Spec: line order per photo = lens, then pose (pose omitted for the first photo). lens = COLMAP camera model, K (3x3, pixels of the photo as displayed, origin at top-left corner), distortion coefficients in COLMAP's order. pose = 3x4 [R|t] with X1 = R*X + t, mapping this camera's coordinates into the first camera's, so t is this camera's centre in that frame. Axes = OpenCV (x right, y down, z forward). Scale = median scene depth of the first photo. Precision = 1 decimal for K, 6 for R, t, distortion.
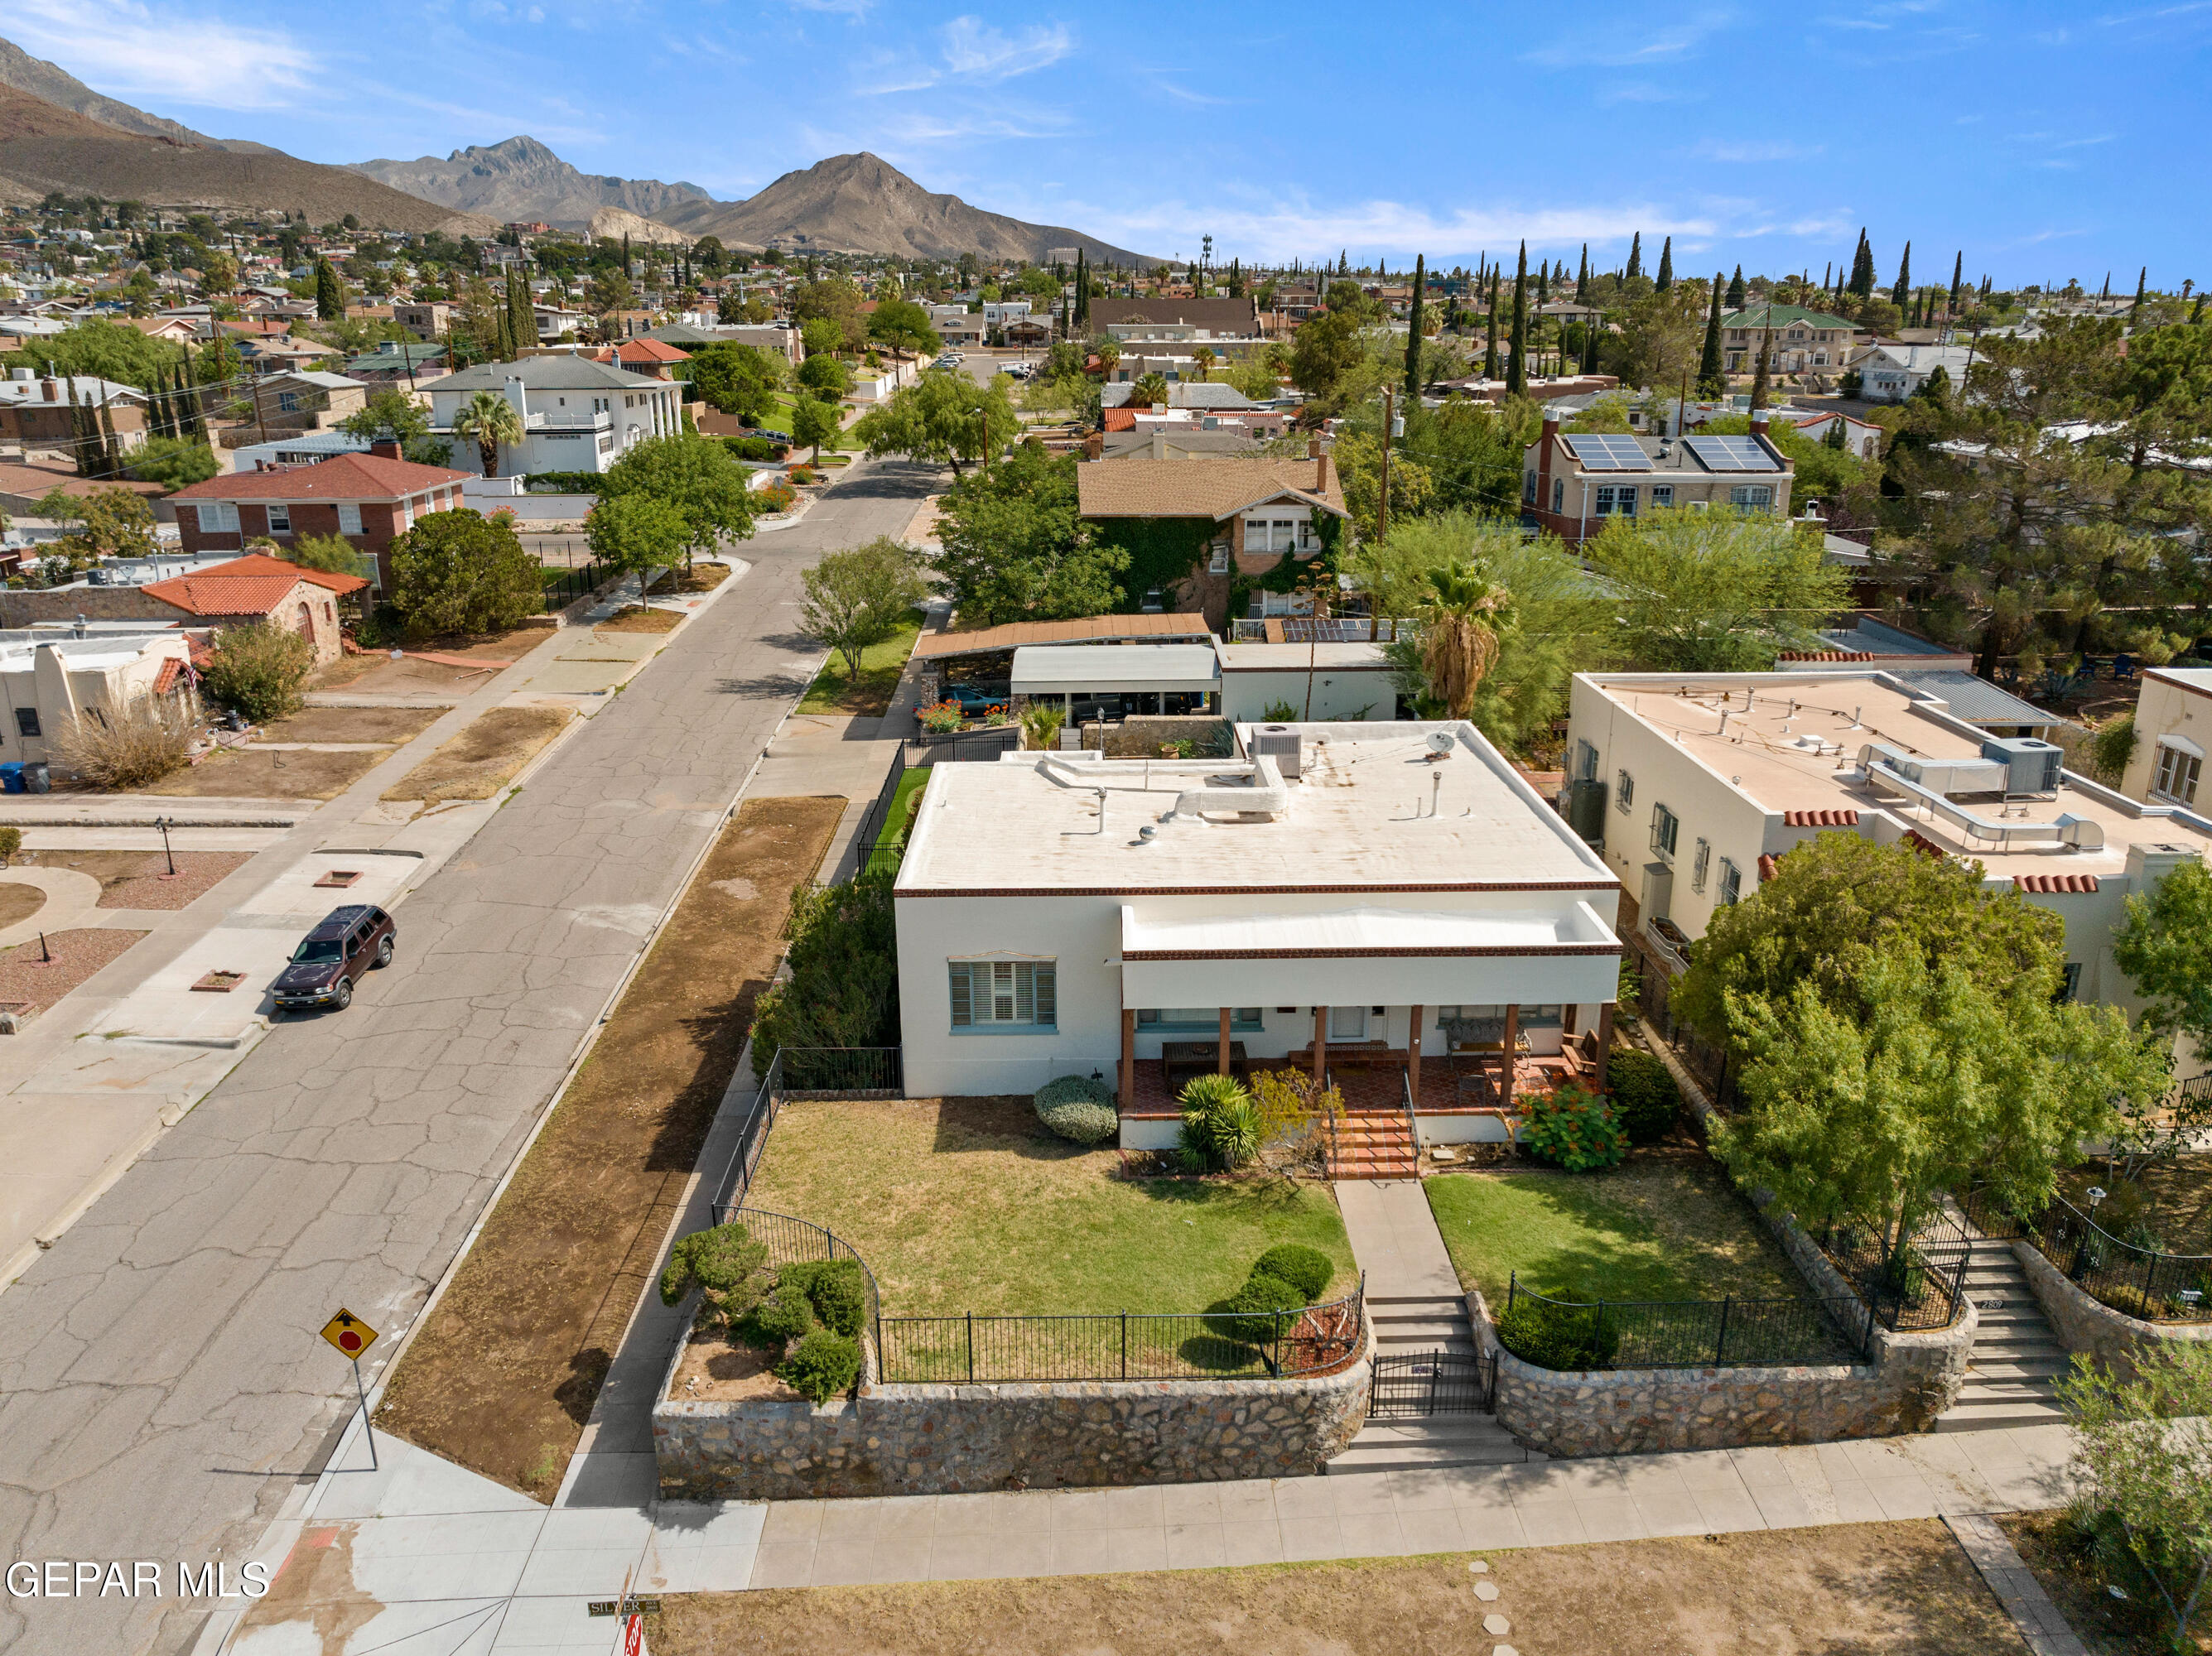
lens RADIAL K [[1555.8, 0, 1110.6], [0, 1555.8, 811.0], [0, 0, 1]] dist [-0.039502, 0.003481]
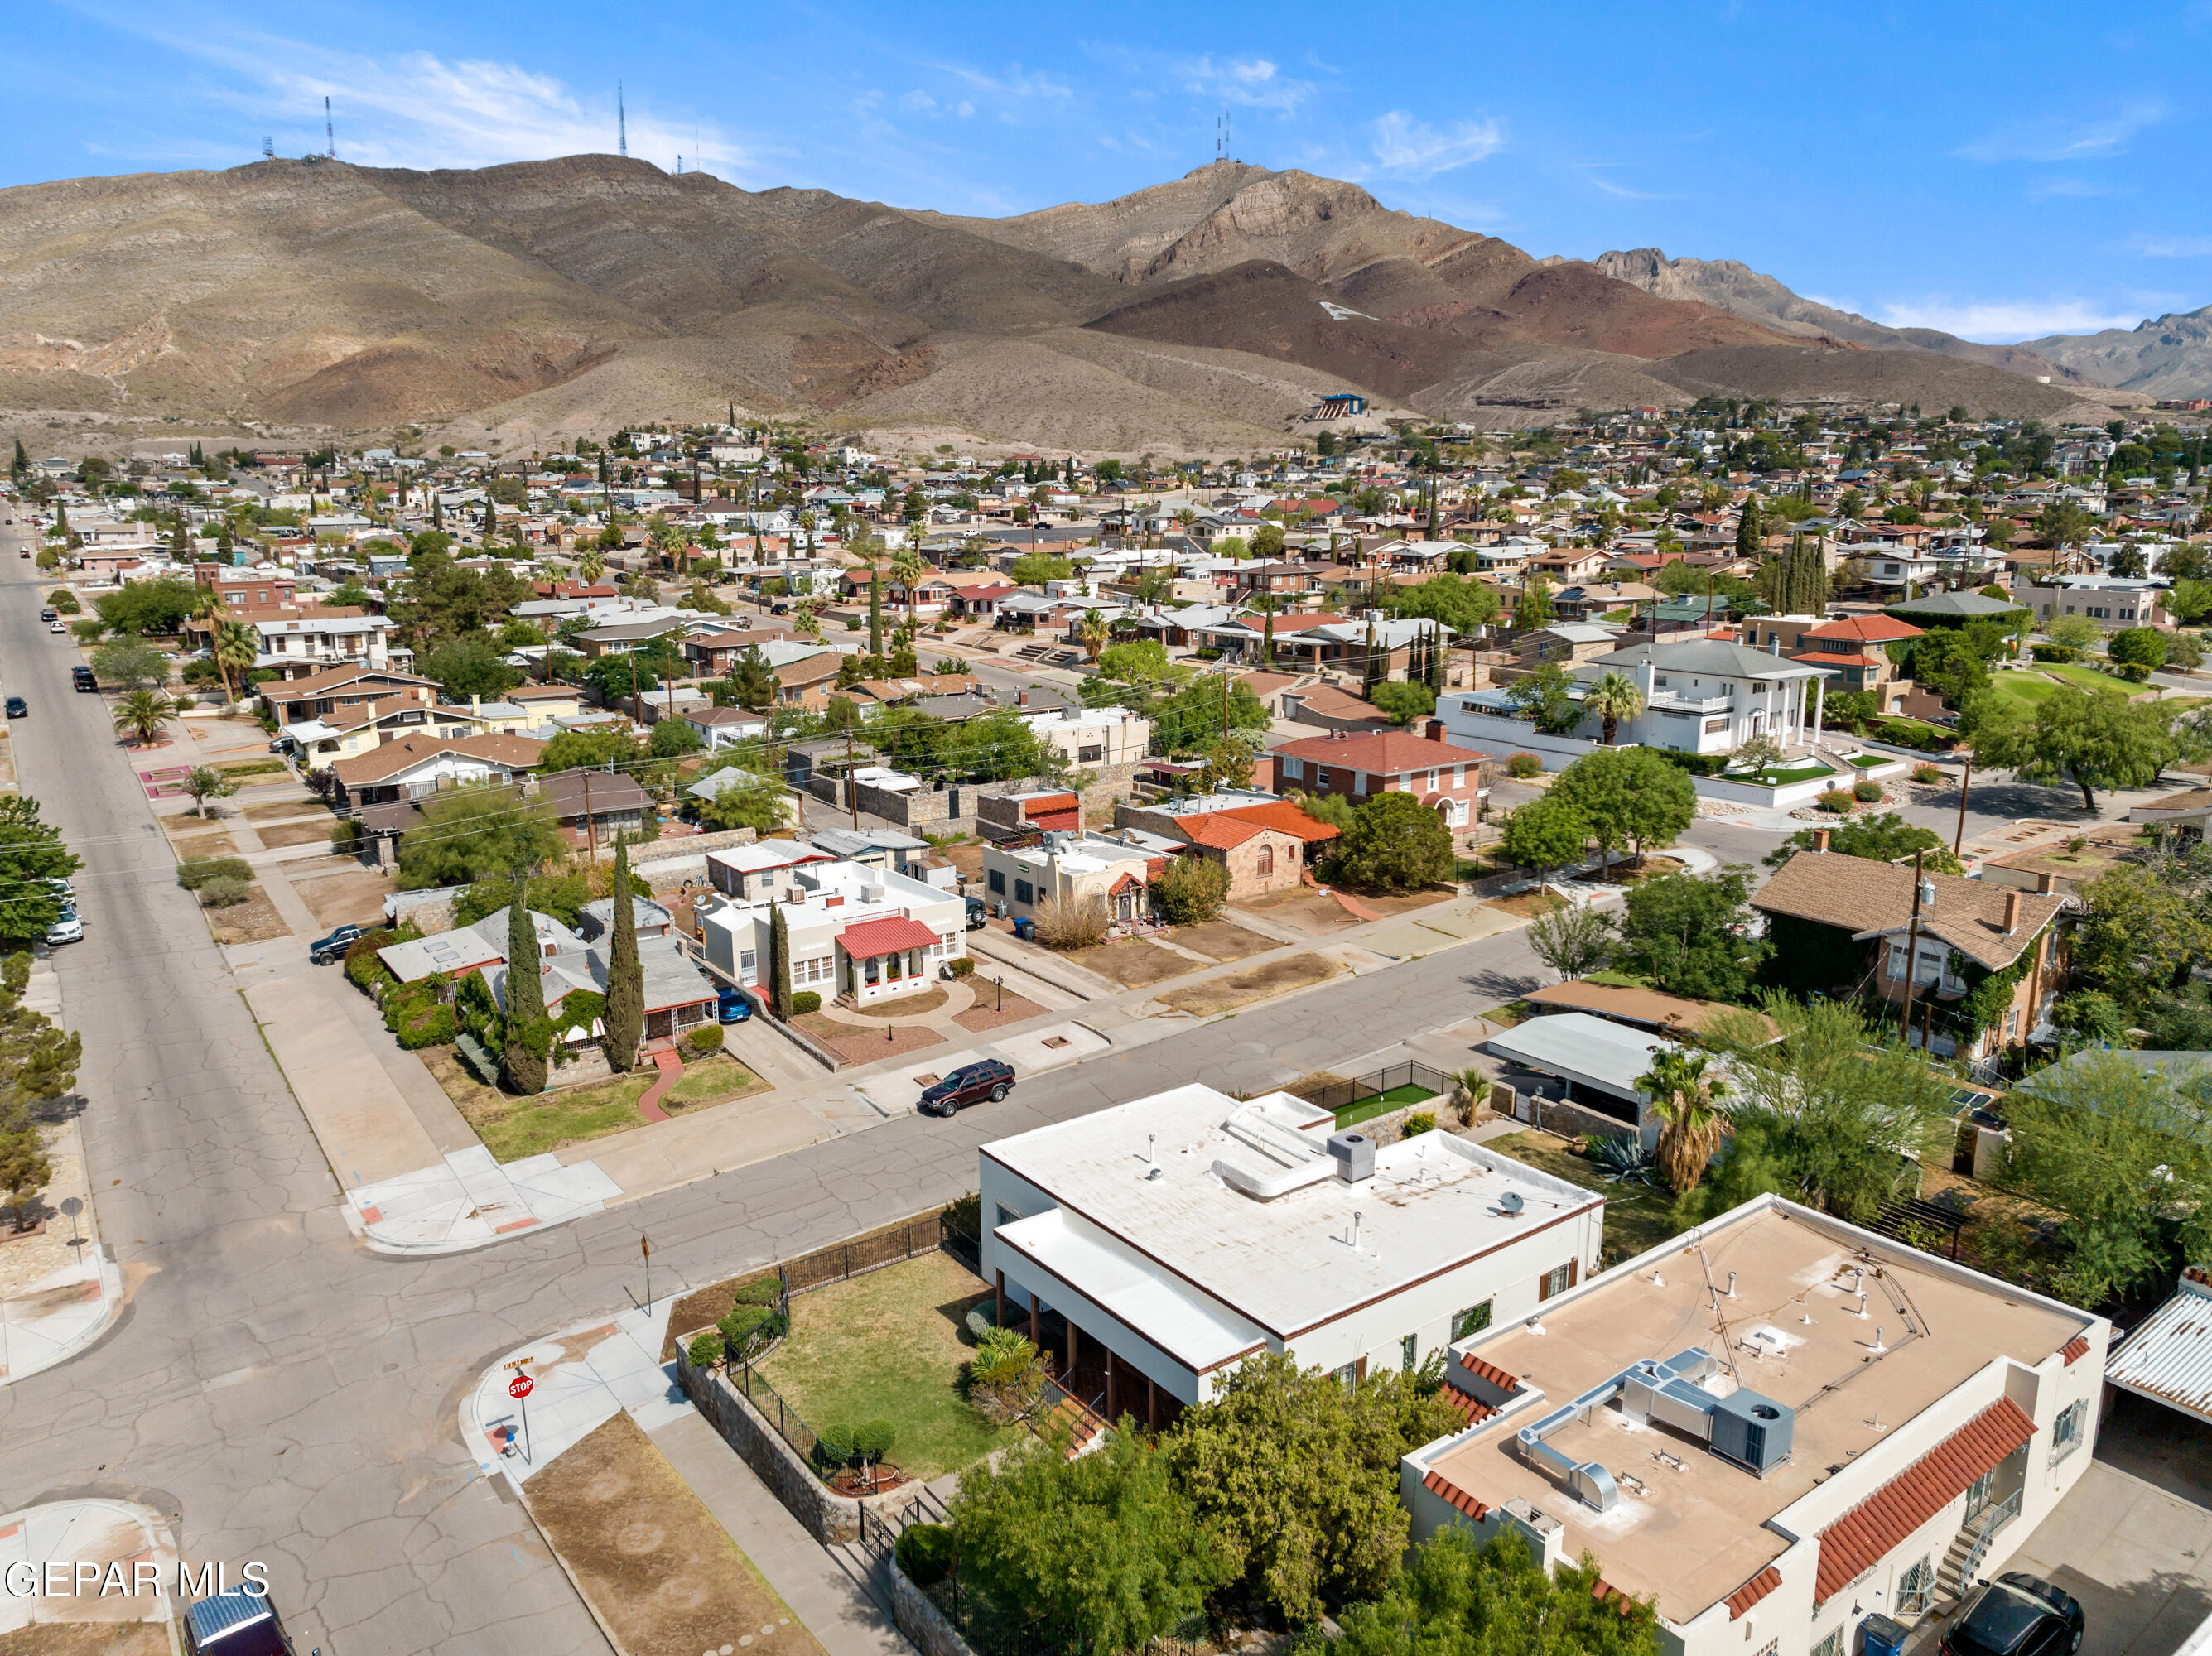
lens RADIAL K [[1550.5, 0, 1110.0], [0, 1550.5, 814.2], [0, 0, 1]] dist [-0.025277, -0.017899]
pose [[0.576174, 0.162595, -0.800991, 1.286938], [-0.244392, 0.969449, 0.020994, -0.384961], [0.779934, 0.183660, 0.598308, 0.079717]]
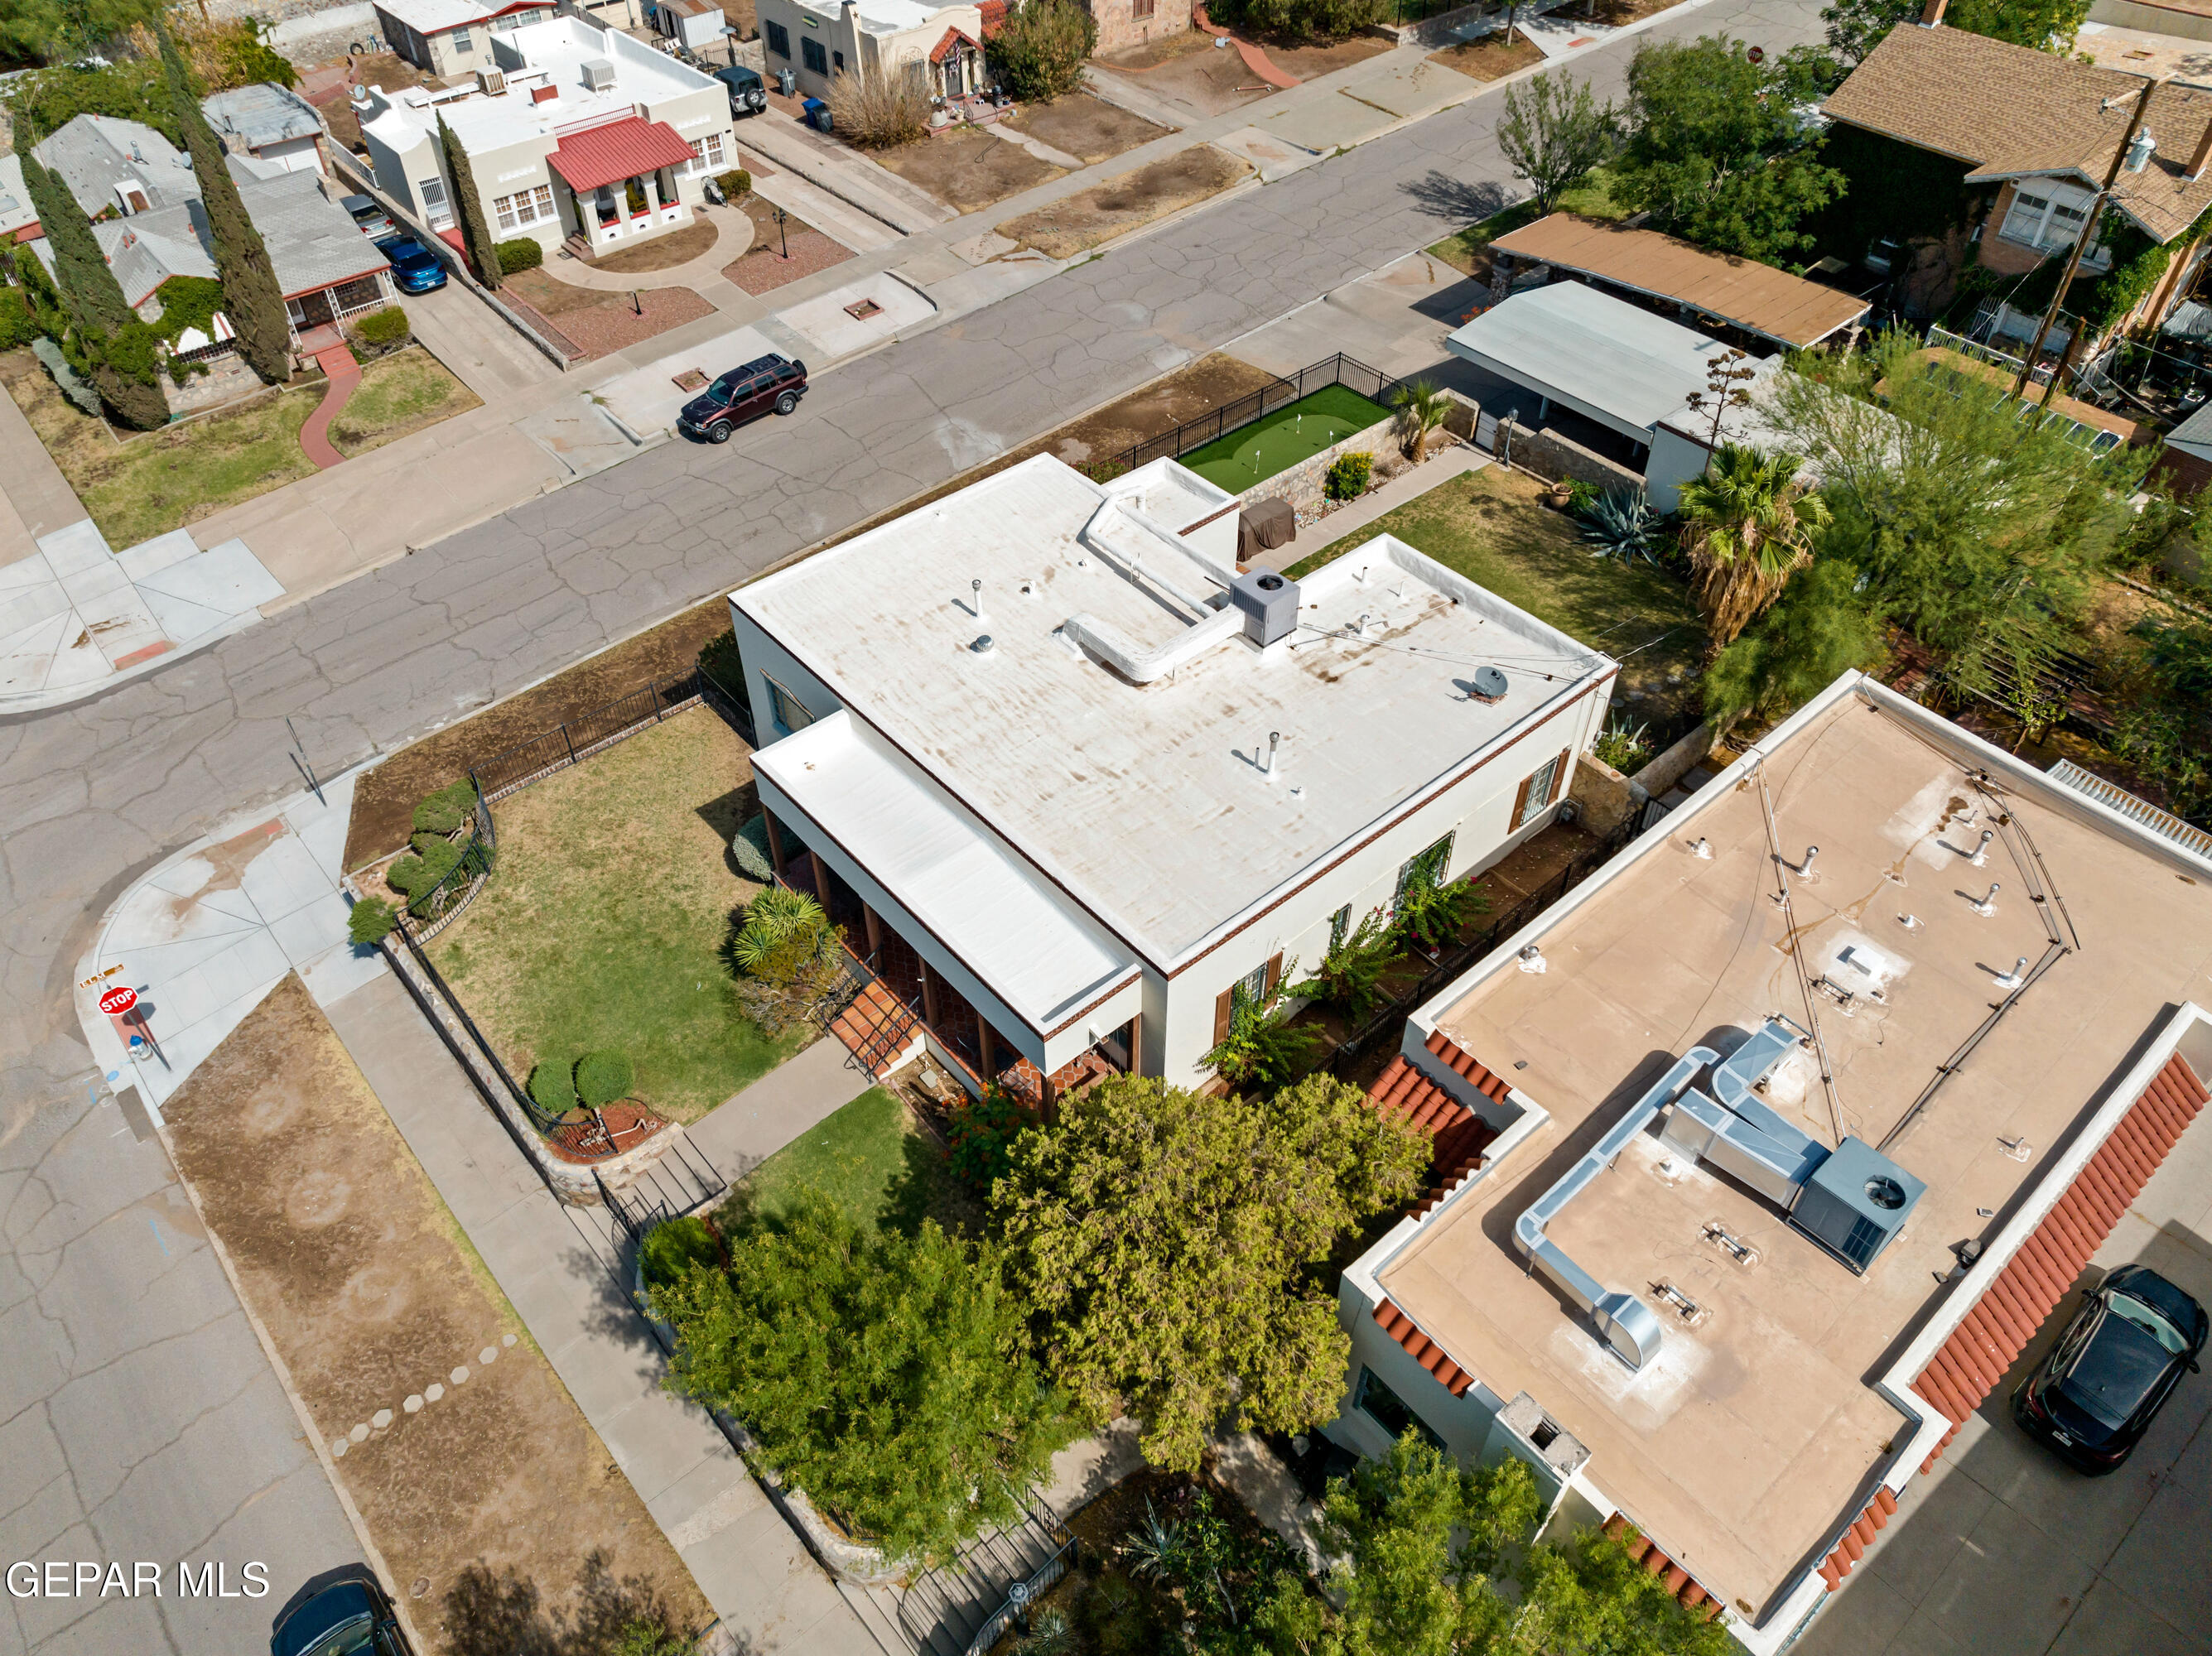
lens RADIAL K [[1555.8, 0, 1110.6], [0, 1555.8, 811.0], [0, 0, 1]] dist [-0.039502, 0.003481]
pose [[0.640805, 0.535113, -0.550475, 0.801175], [-0.232851, 0.818739, 0.524830, -0.514670], [0.731539, -0.208136, 0.649254, 0.484061]]
